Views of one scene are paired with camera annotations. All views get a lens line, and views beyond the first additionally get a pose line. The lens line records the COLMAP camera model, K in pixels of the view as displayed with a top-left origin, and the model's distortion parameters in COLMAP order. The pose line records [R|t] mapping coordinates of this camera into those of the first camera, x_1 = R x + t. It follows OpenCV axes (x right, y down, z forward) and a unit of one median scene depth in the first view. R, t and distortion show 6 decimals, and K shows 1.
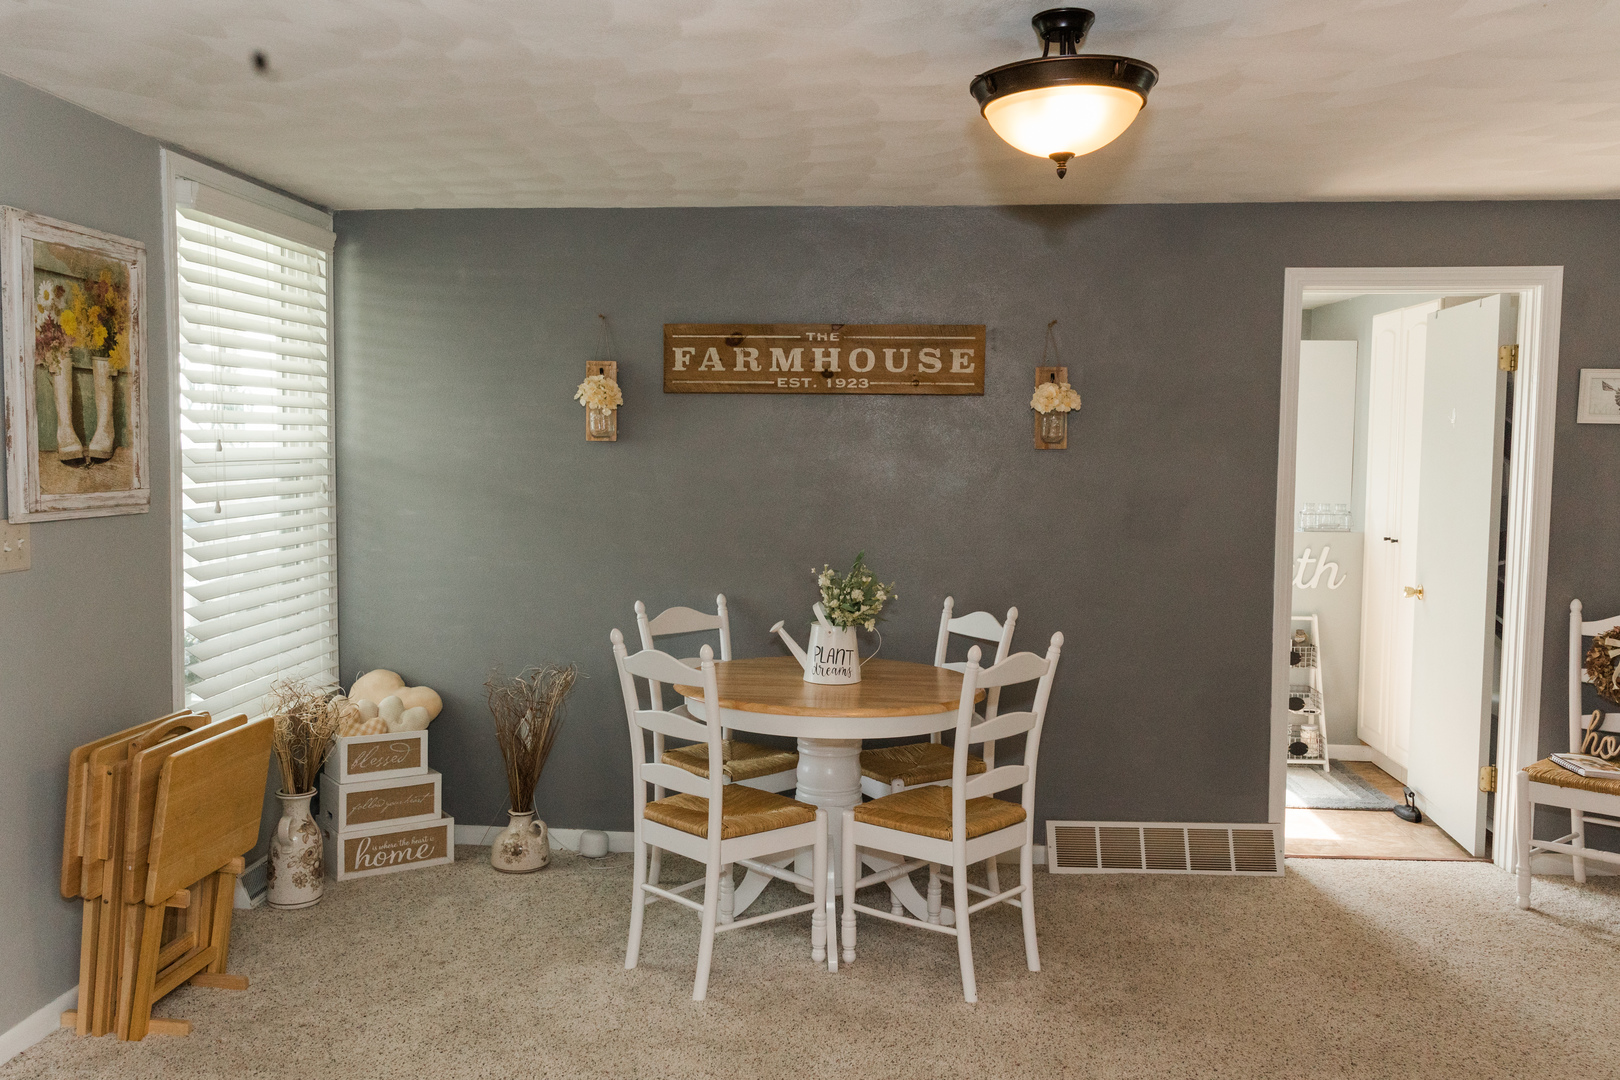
lens RADIAL K [[1342.5, 0, 810.0], [0, 1342.5, 540.0], [0, 0, 1]] dist [0.003770, 0.004056]
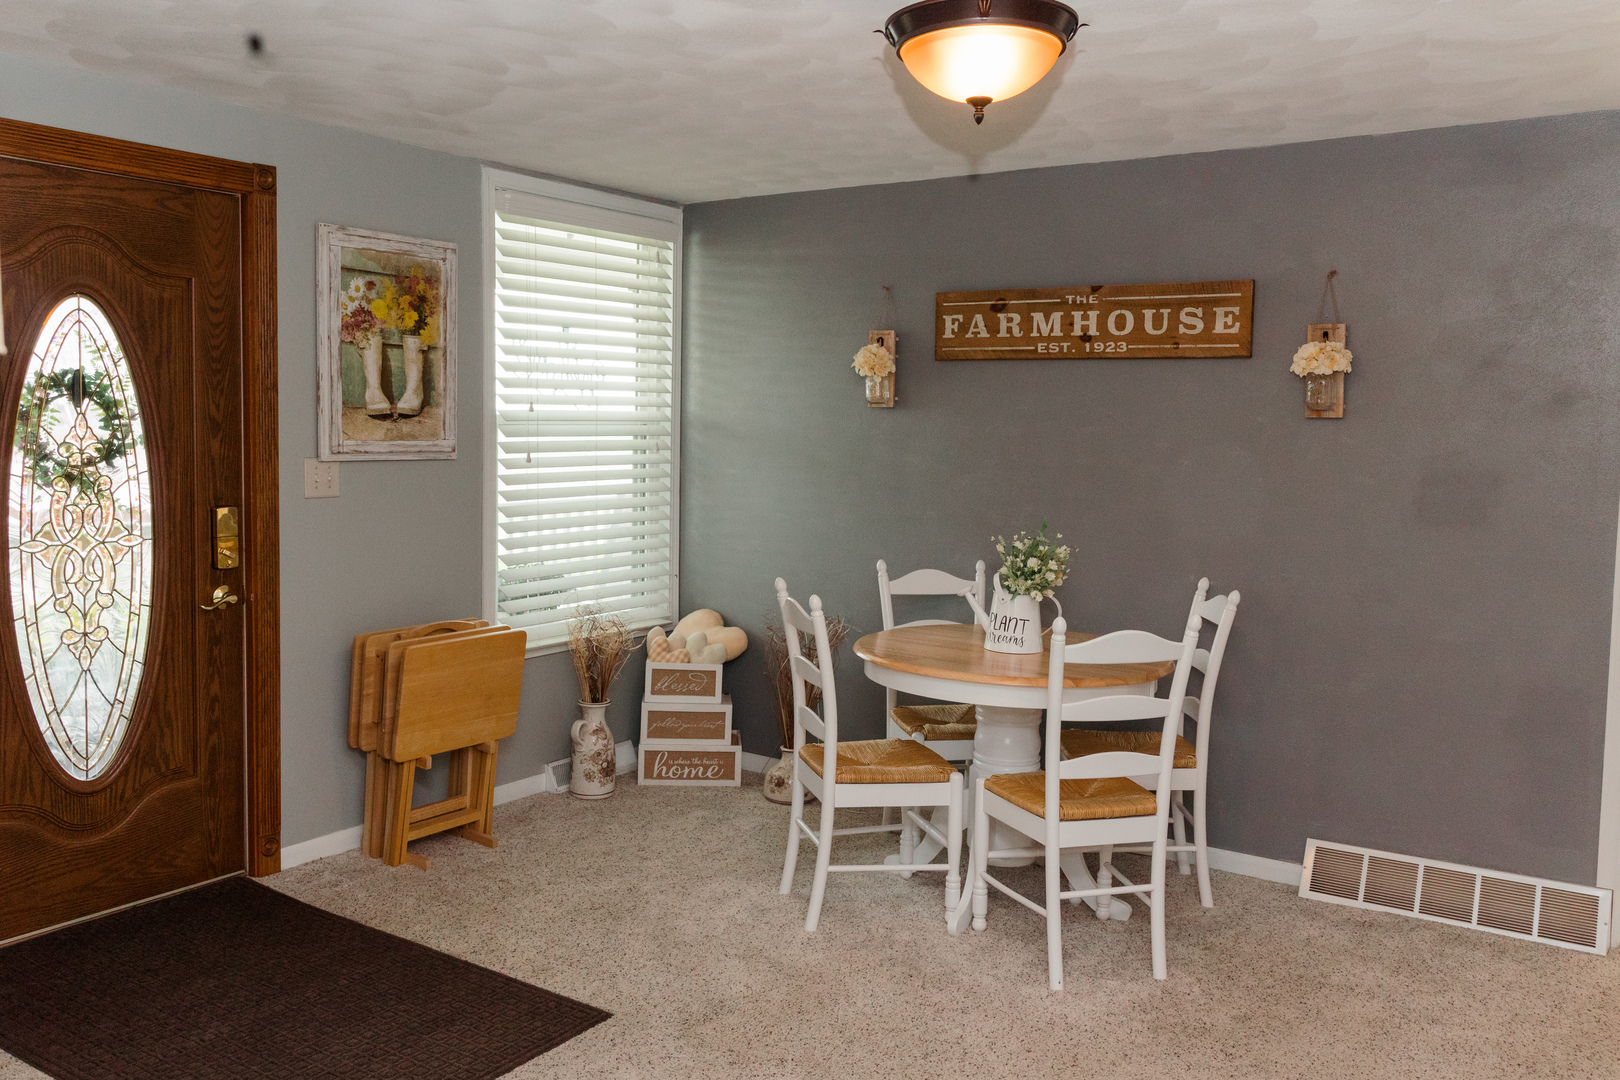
lens RADIAL K [[1379.4, 0, 810.0], [0, 1379.4, 540.0], [0, 0, 1]] dist [0.008352, 0.003083]
pose [[0.855548, 0.052985, -0.515005, 0.376938], [-0.047826, 0.998584, 0.023287, 0.007688], [0.515510, 0.004707, 0.856871, 0.053363]]
